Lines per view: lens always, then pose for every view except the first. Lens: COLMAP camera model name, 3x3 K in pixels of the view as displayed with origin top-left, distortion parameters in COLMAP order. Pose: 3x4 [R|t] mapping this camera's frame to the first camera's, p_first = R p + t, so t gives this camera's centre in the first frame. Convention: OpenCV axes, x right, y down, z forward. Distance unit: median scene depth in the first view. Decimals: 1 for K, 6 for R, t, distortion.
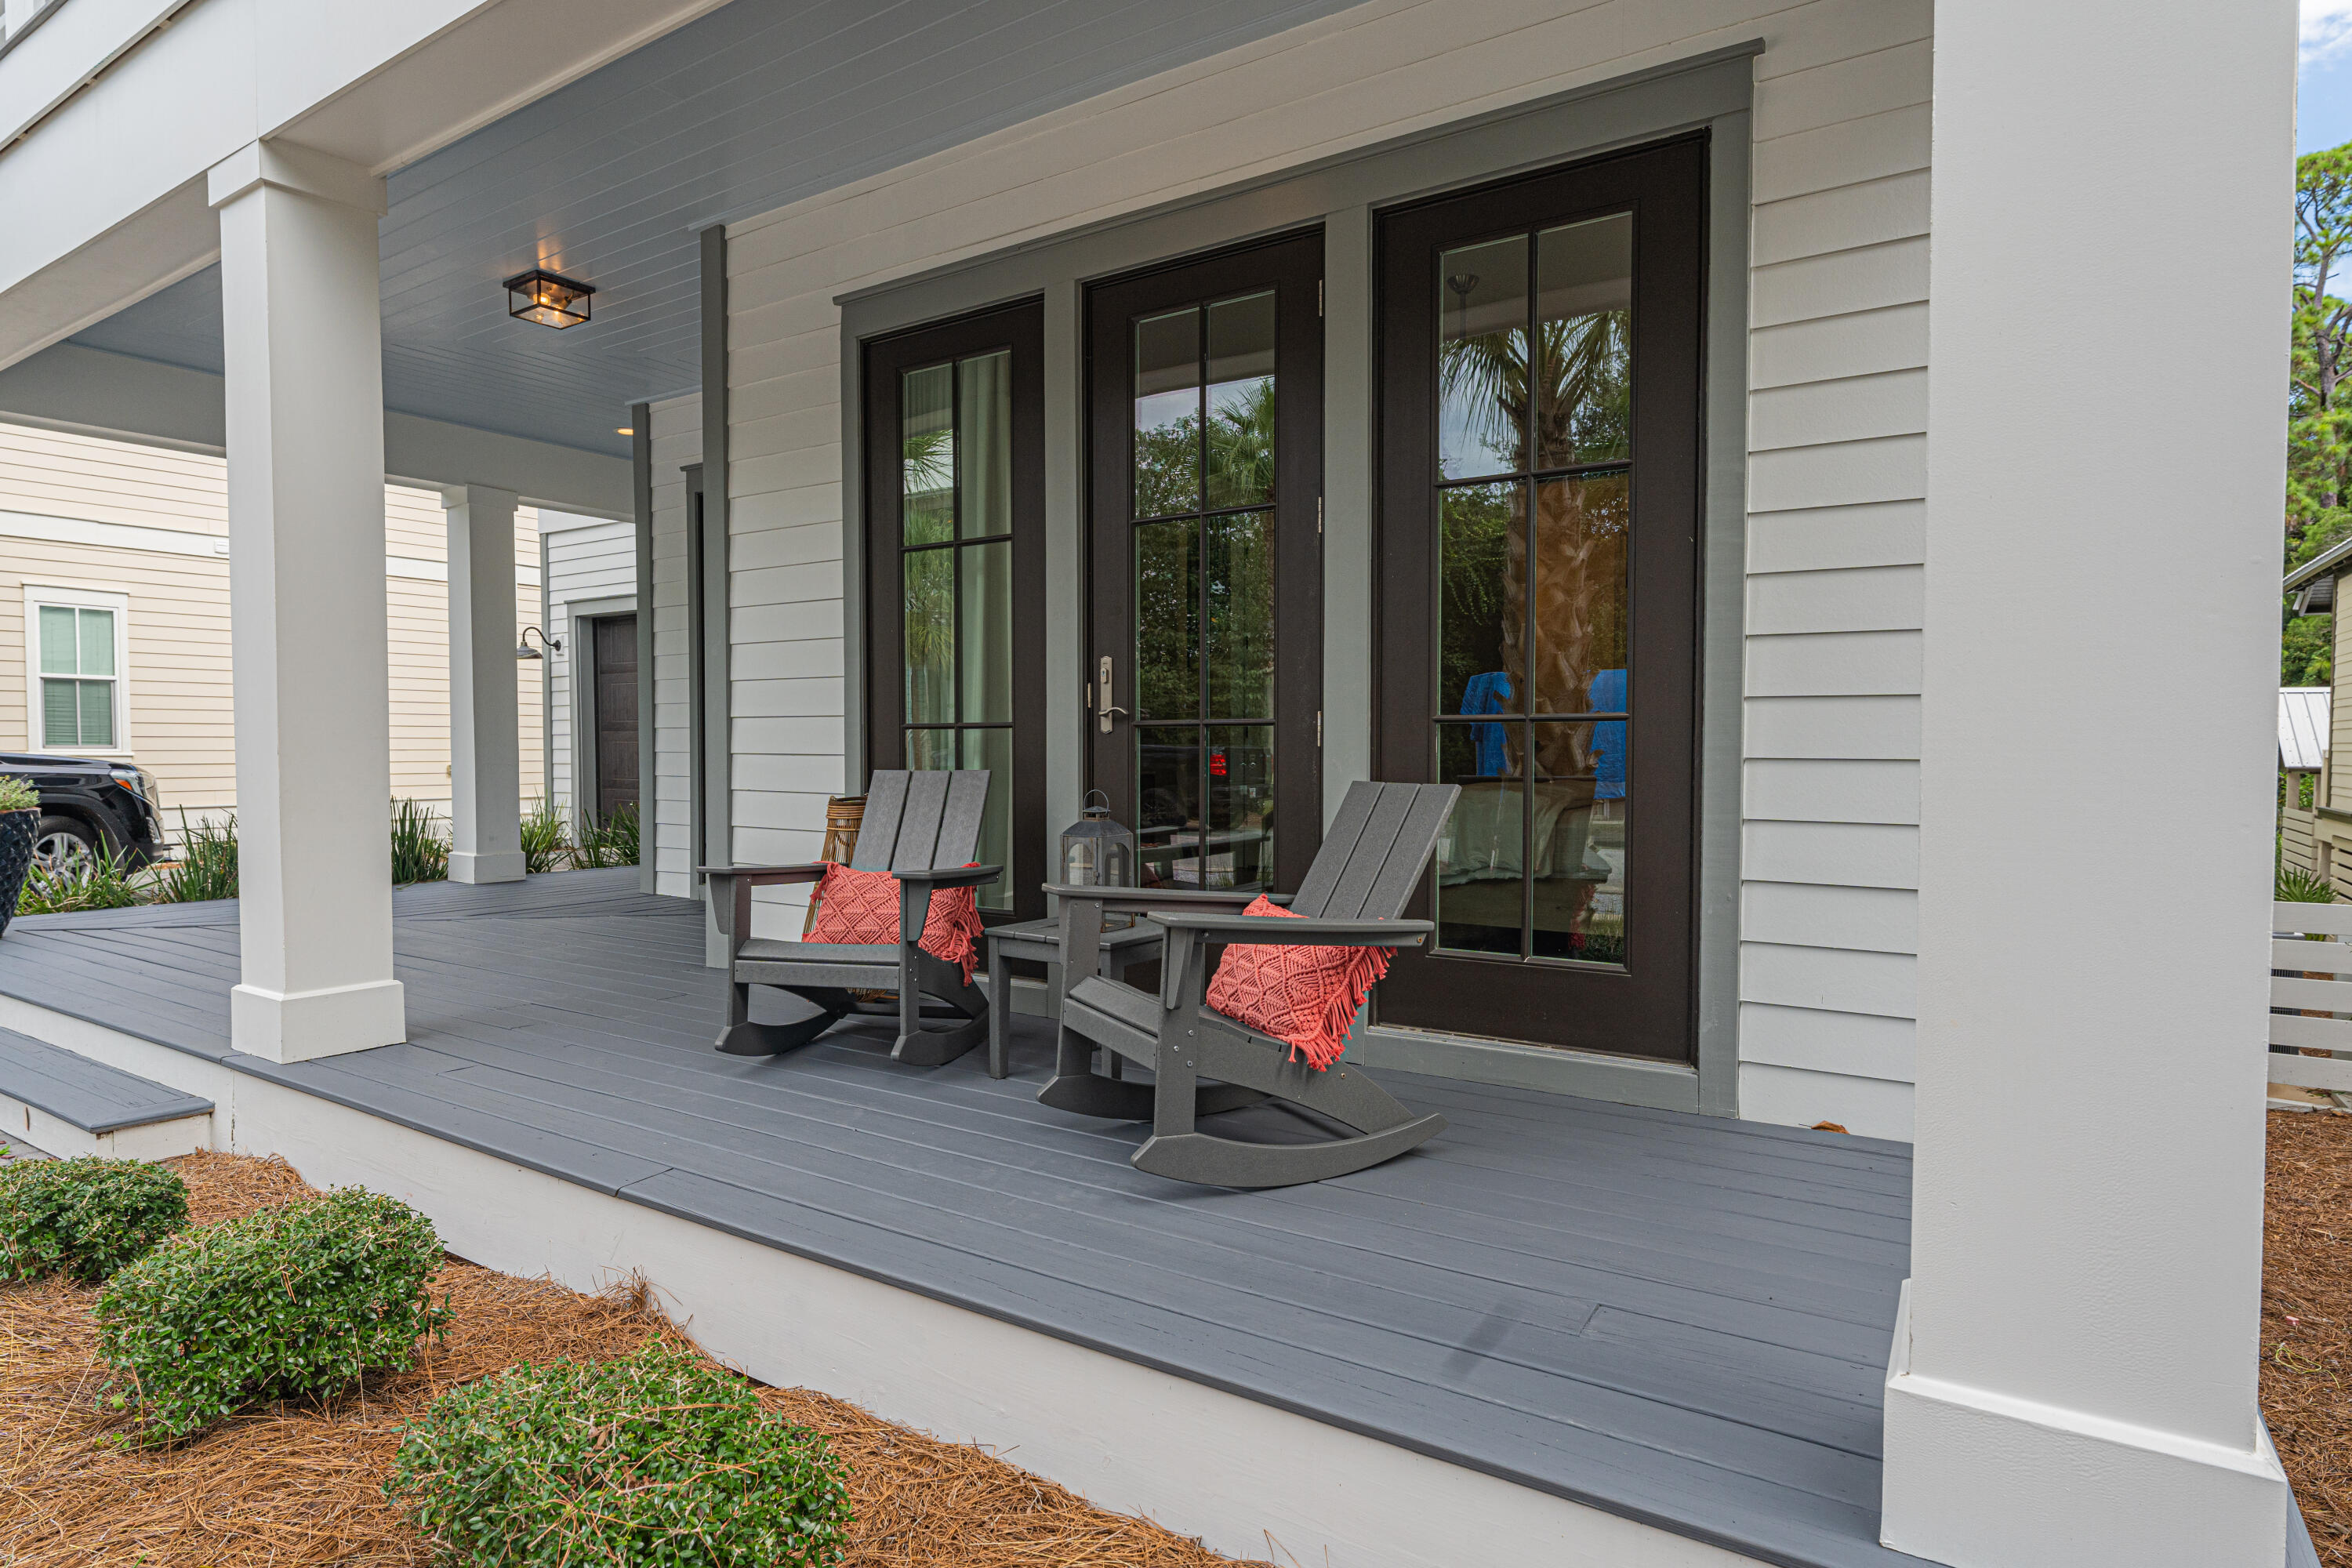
lens RADIAL K [[1272.6, 0, 1173.7], [0, 1272.6, 785.3], [0, 0, 1]] dist [0.000375, 0.000083]
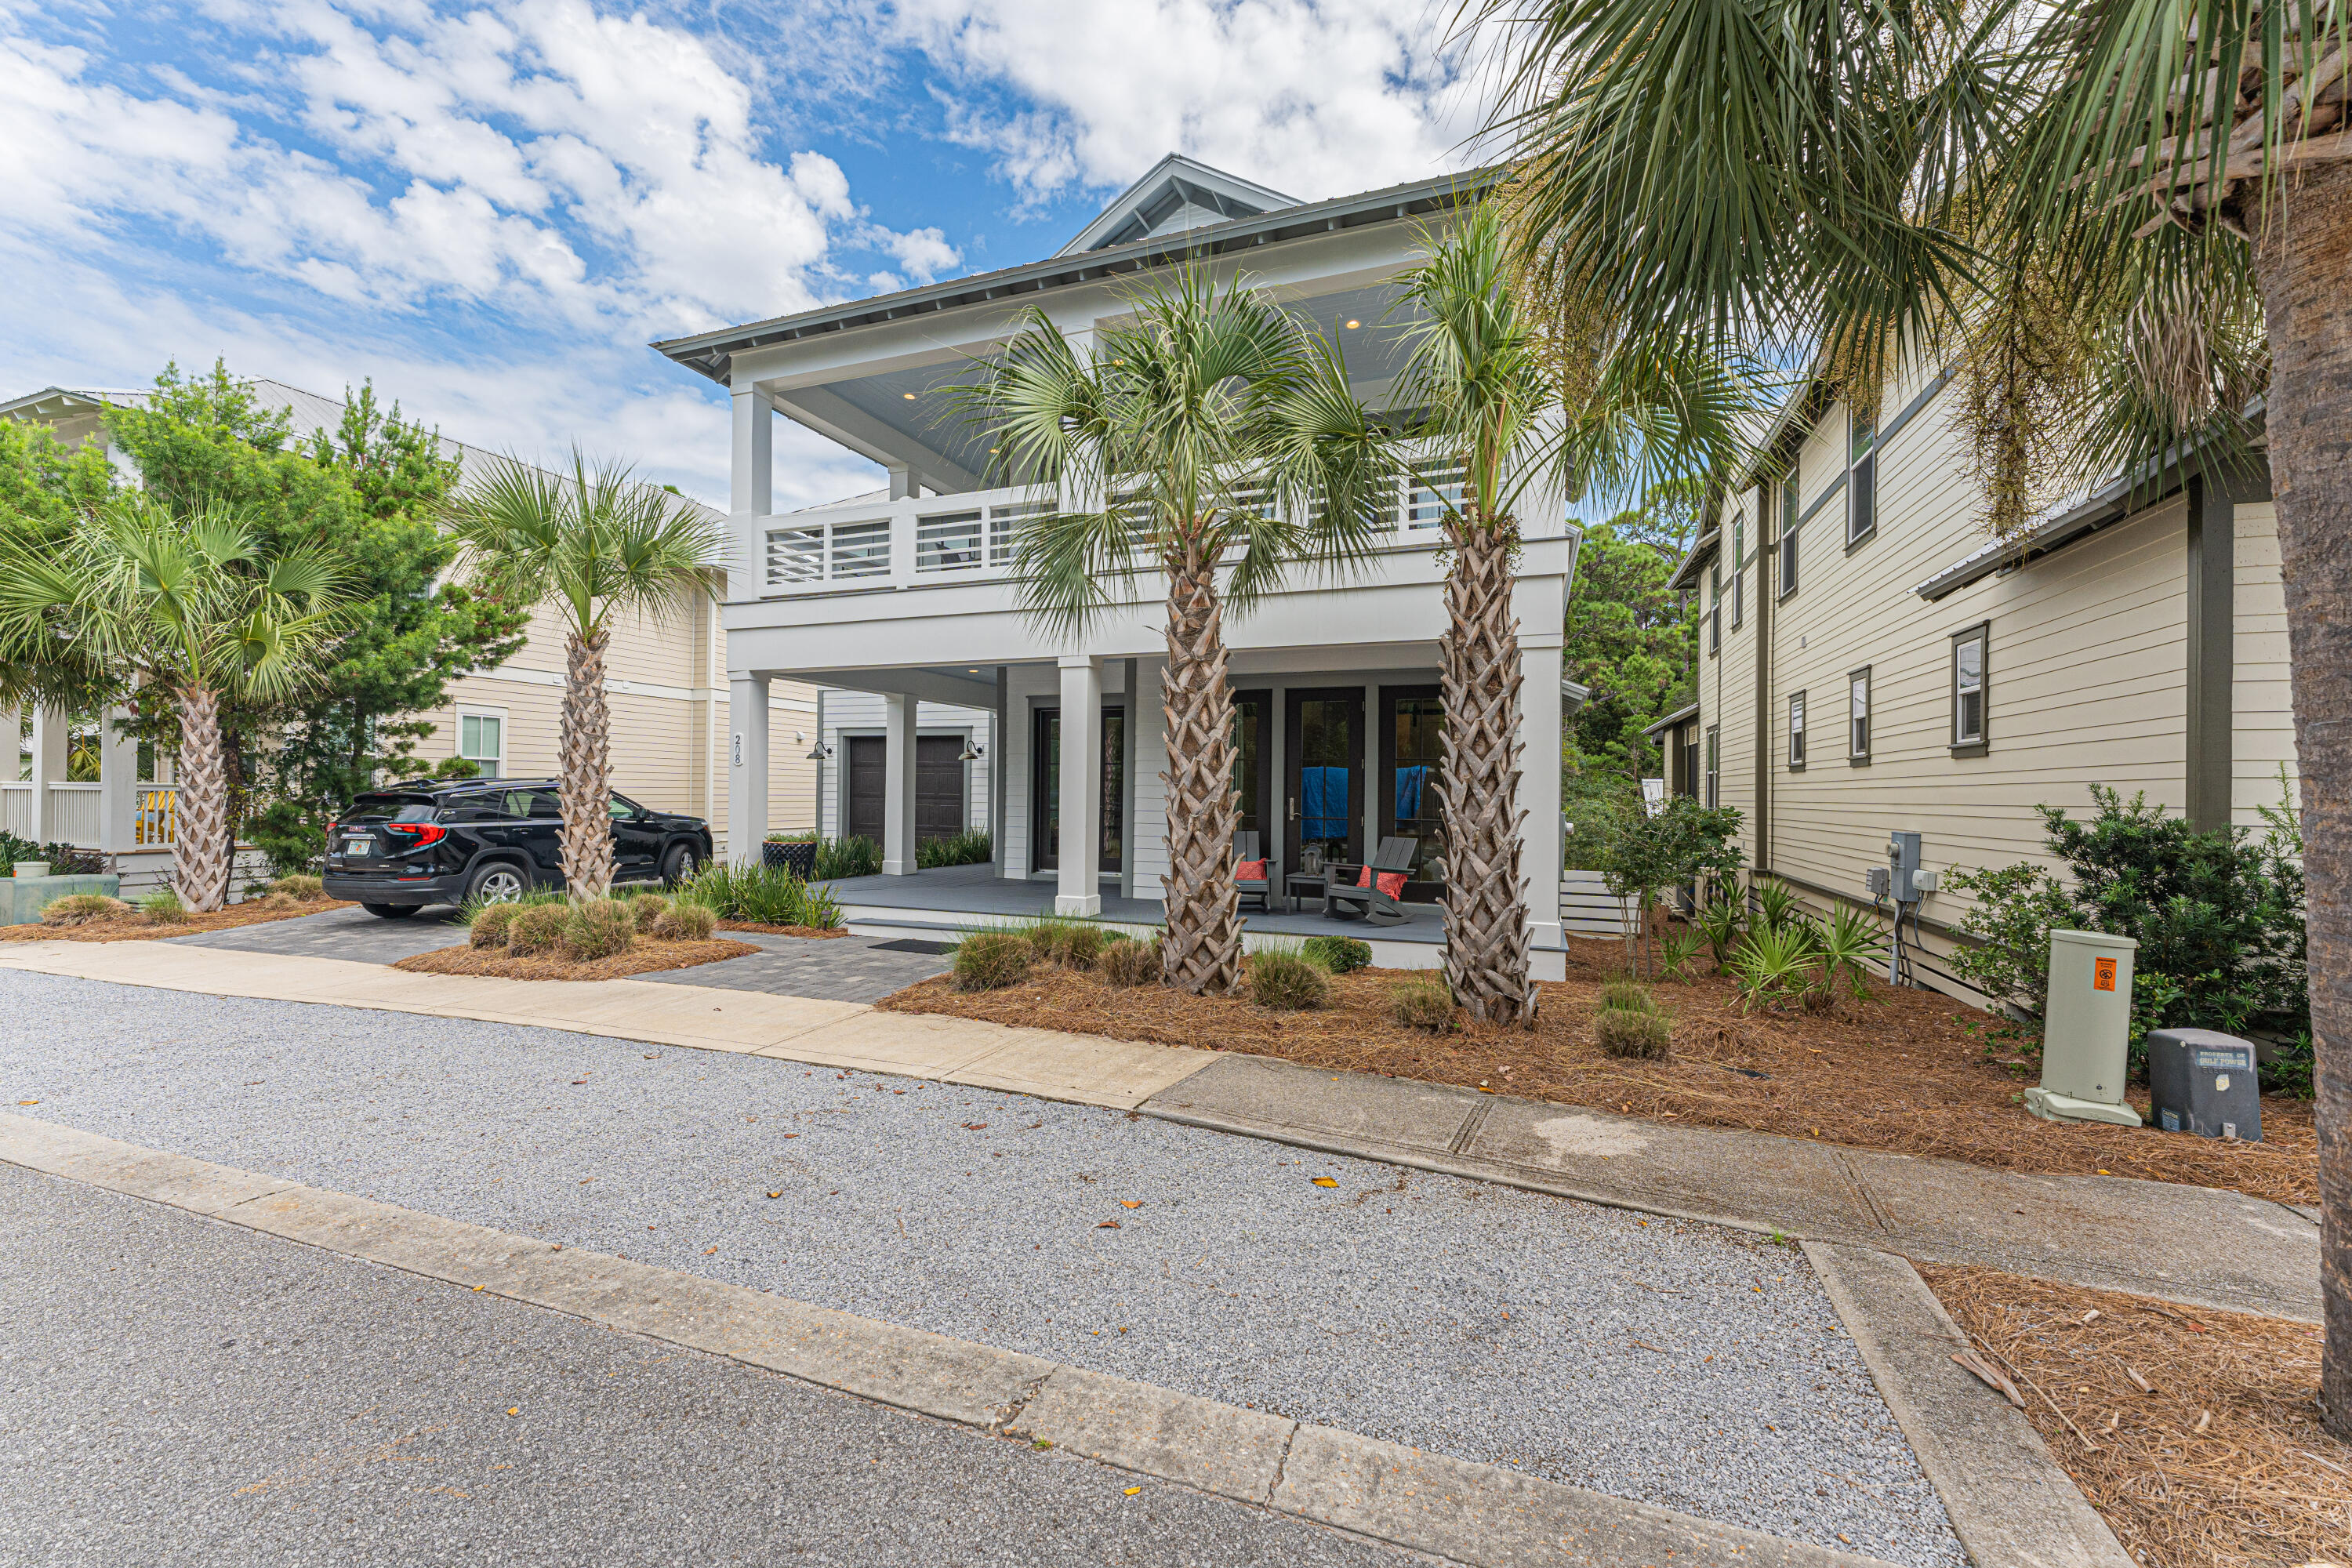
lens RADIAL K [[963.3, 0, 1172.3], [0, 963.3, 790.9], [0, 0, 1]] dist [-0.003423, -0.000144]
pose [[0.975088, 0.014953, 0.221312, -0.307977], [-0.007824, 0.999423, -0.033053, -0.010248], [-0.221679, 0.030498, 0.974643, -0.474854]]
